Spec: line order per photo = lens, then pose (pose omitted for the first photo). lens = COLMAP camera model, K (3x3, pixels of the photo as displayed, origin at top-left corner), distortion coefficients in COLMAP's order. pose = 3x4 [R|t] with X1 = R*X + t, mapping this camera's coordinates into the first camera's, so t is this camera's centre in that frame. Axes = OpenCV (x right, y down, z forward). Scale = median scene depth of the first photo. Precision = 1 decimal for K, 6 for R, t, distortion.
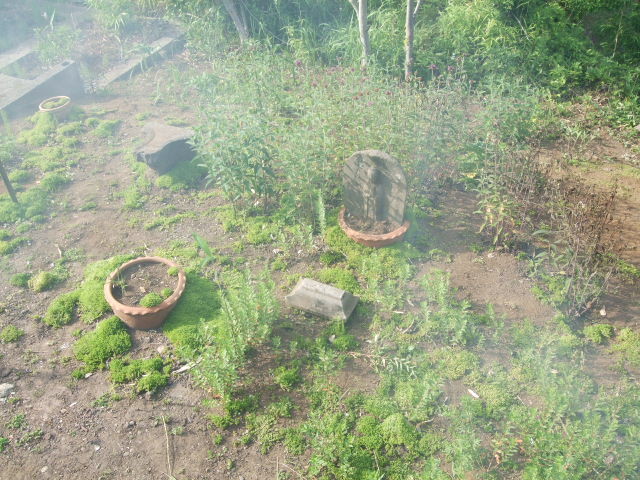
lens RADIAL K [[680.0, 0, 307.8], [0, 680.0, 238.4], [0, 0, 1]] dist [-0.152770, 0.207551]
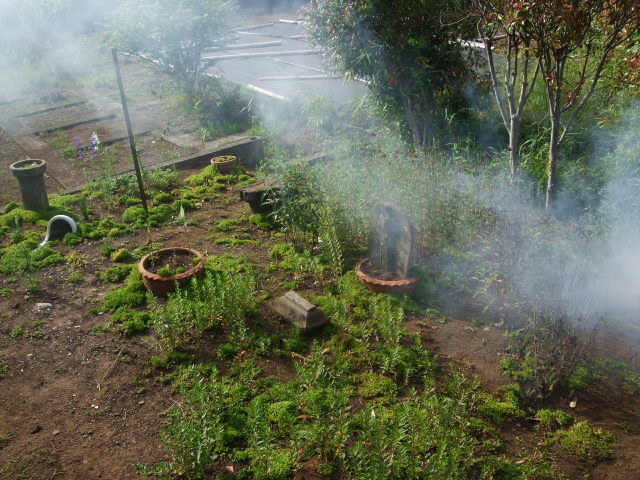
lens RADIAL K [[680.0, 0, 307.8], [0, 680.0, 238.4], [0, 0, 1]] dist [-0.152770, 0.207551]
pose [[0.890680, 0.192909, -0.411674, 0.467435], [-0.283895, 0.943264, -0.172212, 0.163071], [0.355096, 0.270258, 0.894912, -0.027347]]
